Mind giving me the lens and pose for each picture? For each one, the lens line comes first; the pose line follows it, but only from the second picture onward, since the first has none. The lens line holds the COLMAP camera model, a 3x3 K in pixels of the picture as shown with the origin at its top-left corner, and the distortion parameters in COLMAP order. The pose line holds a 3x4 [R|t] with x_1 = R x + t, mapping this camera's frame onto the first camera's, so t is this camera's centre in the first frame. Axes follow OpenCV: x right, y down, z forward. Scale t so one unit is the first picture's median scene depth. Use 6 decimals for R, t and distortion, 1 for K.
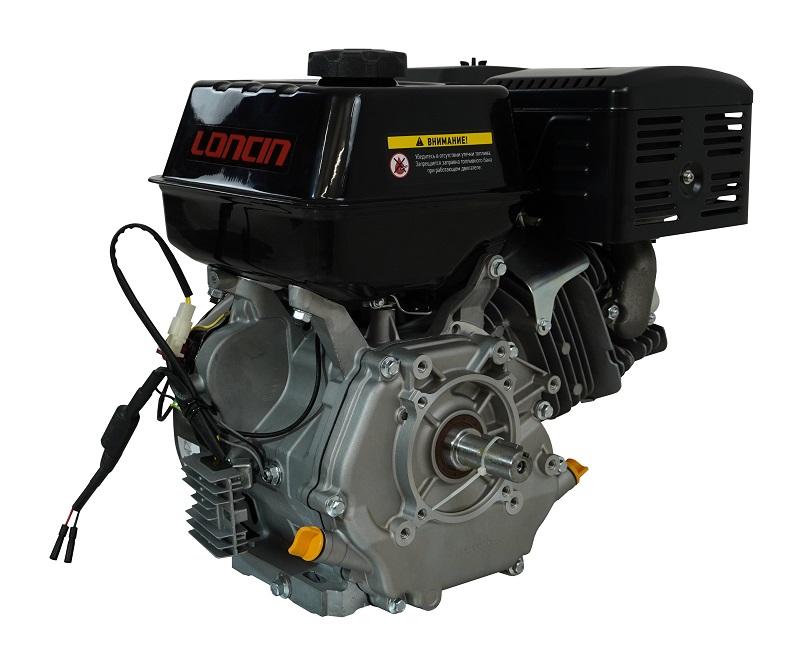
lens RADIAL K [[1146.1, 0, 401.8], [0, 1146.1, 322.5], [0, 0, 1]] dist [0.184411, 0.000000]
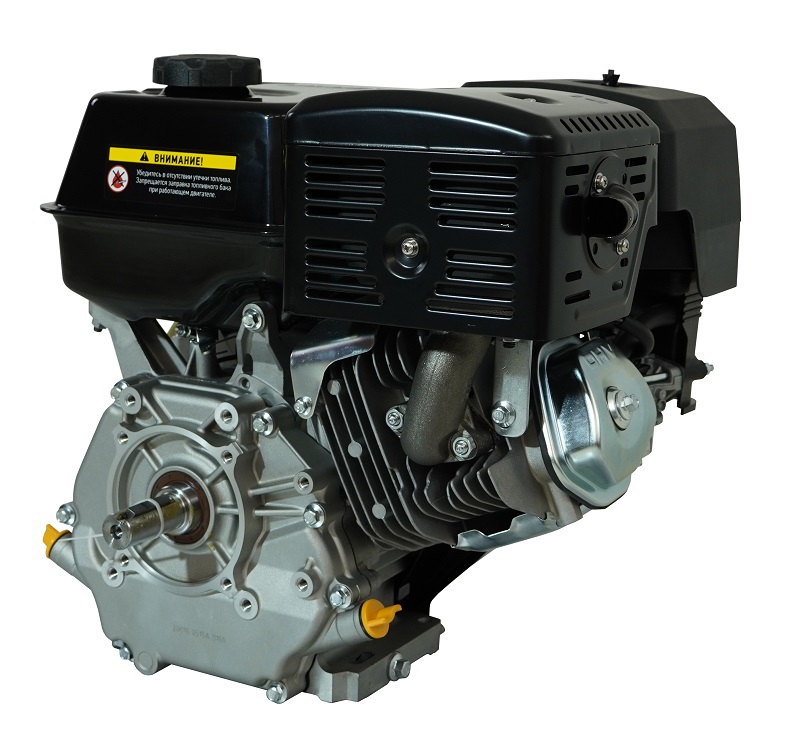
lens RADIAL K [[1488.3, 0, 403.6], [0, 1488.3, 369.1], [0, 0, 1]] dist [0.392986, 0.000000]
pose [[0.364801, 0.195333, -0.910365, 1.200673], [-0.208676, 0.970026, 0.124514, -0.182846], [0.907400, 0.144549, 0.394628, 0.721083]]
